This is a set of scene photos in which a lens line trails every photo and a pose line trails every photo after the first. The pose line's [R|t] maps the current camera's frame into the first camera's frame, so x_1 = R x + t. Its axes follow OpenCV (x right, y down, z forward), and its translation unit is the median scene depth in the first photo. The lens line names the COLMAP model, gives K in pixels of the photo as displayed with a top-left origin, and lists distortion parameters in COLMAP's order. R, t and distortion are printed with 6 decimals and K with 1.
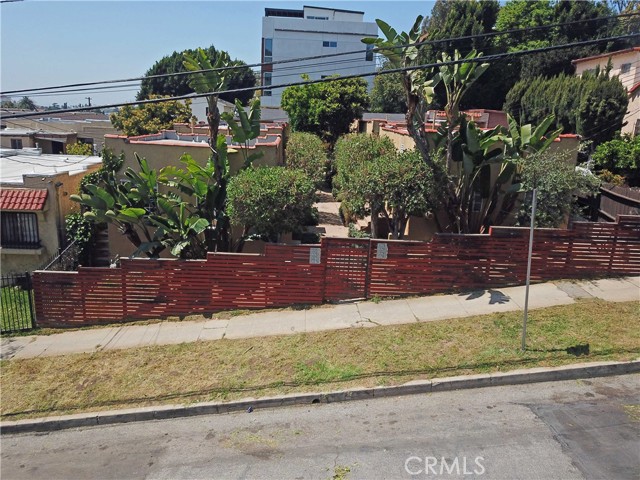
lens RADIAL K [[490.0, 0, 315.0], [0, 490.0, 225.2], [0, 0, 1]] dist [0.005904, 0.000450]
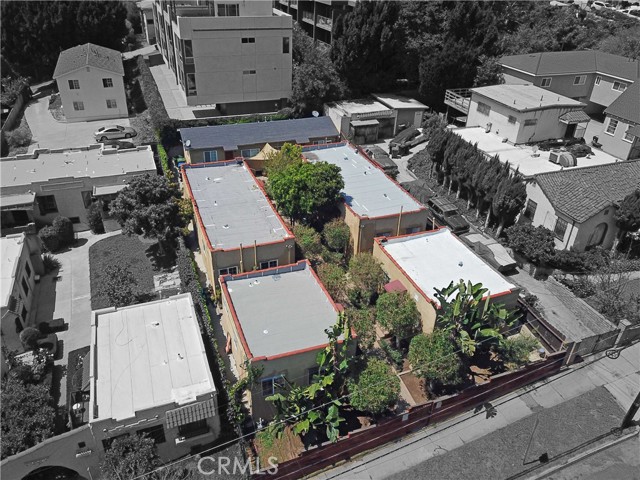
lens RADIAL K [[490.0, 0, 315.0], [0, 490.0, 225.2], [0, 0, 1]] dist [0.005904, 0.000450]
pose [[0.948509, -0.174914, 0.264074, -0.215159], [0.085533, 0.944169, 0.318165, -0.388519], [-0.304982, -0.279196, 0.910514, -0.106548]]
